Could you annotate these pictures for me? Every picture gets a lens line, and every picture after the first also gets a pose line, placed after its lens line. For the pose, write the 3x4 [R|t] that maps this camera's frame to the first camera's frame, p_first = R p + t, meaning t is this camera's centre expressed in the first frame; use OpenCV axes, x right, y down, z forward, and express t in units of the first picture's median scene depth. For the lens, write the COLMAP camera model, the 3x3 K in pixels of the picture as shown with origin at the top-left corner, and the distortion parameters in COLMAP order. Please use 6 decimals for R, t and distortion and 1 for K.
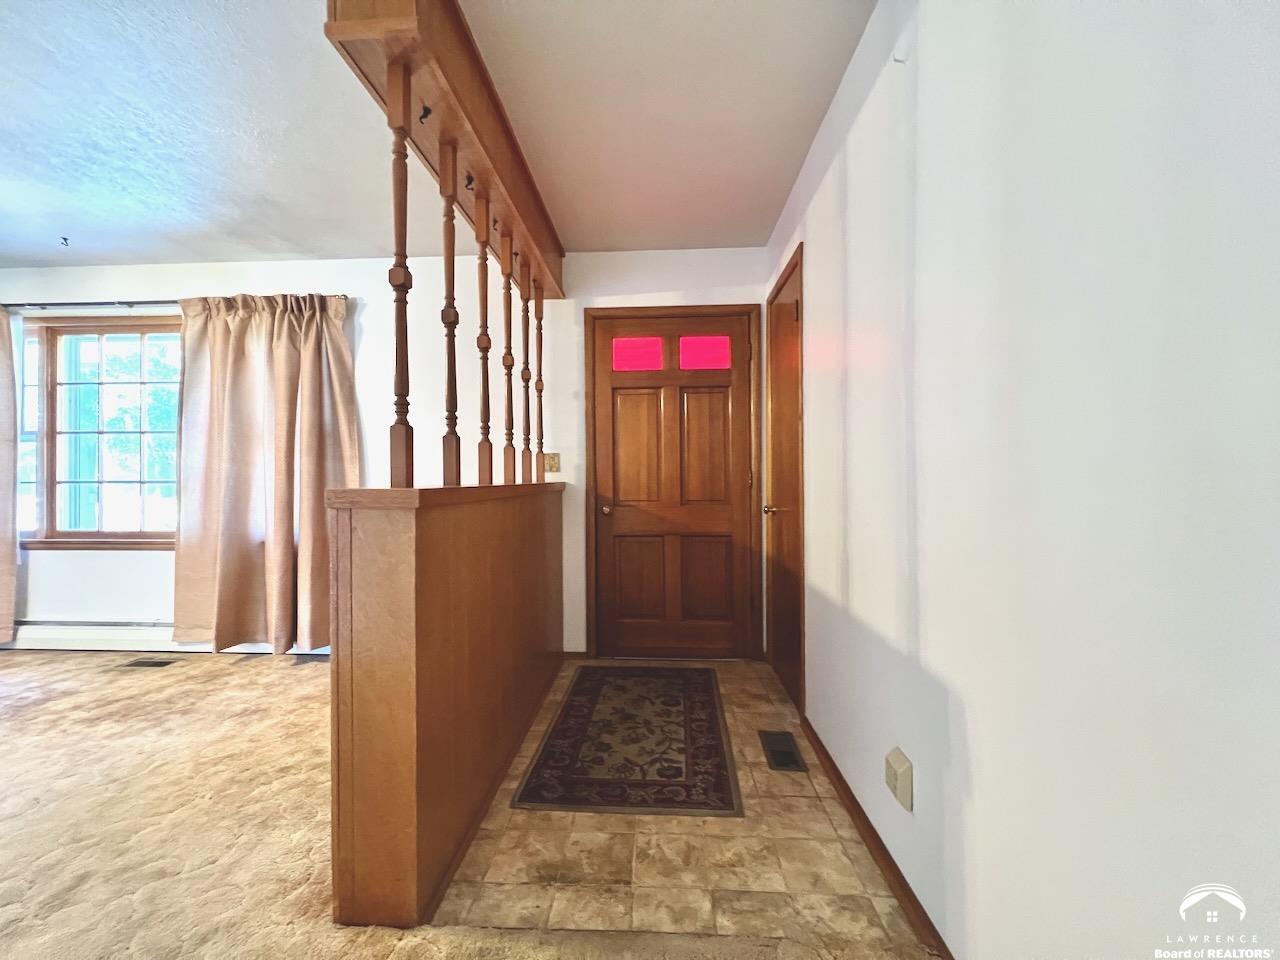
lens RADIAL K [[507.3, 0, 631.3], [0, 507.3, 476.4], [0, 0, 1]] dist [-0.000468, -0.000018]
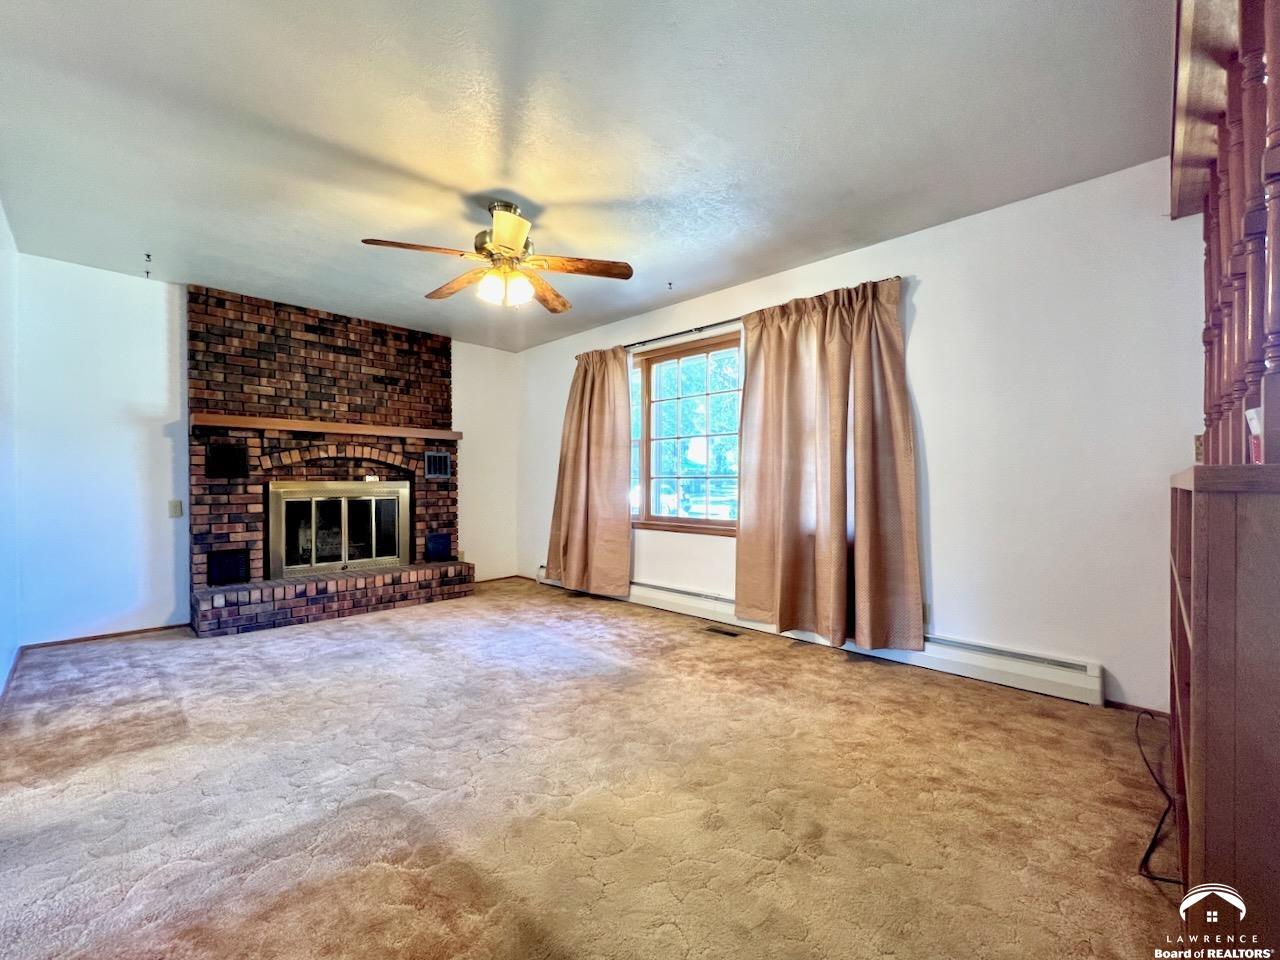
lens RADIAL K [[532.3, 0, 637.7], [0, 532.3, 483.9], [0, 0, 1]] dist [-0.001605, -0.000032]
pose [[0.756397, 0.005830, -0.654087, -0.290171], [-0.002862, 0.999980, 0.005604, 0.020478], [0.654107, -0.002367, 0.756398, -0.054833]]
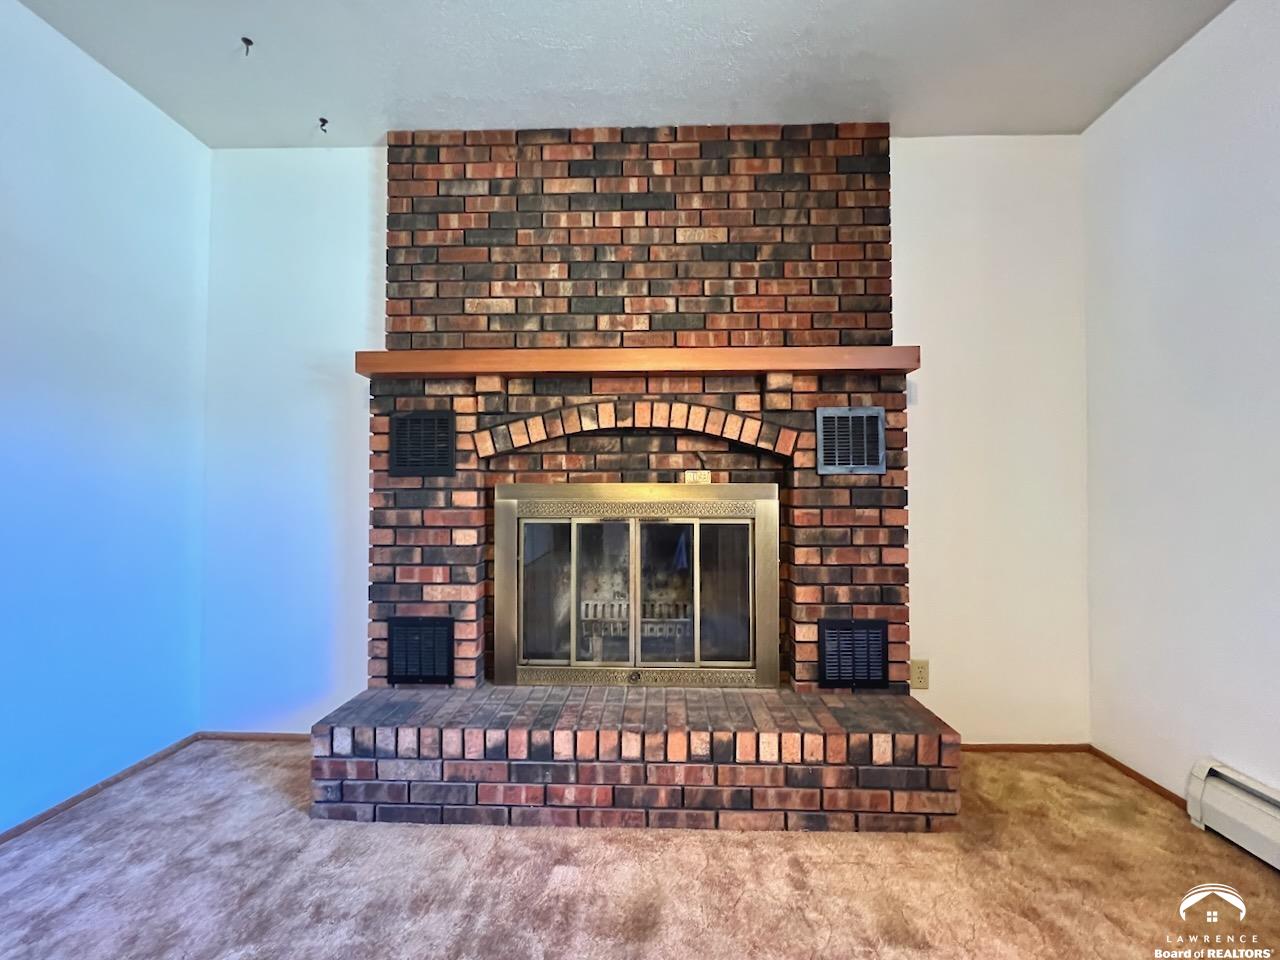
lens RADIAL K [[532.3, 0, 637.7], [0, 532.3, 483.9], [0, 0, 1]] dist [-0.001605, -0.000032]
pose [[0.024991, -0.012406, -0.999611, -1.174121], [-0.000845, 0.999922, -0.012431, 0.033030], [0.999687, 0.001156, 0.024979, 0.495279]]
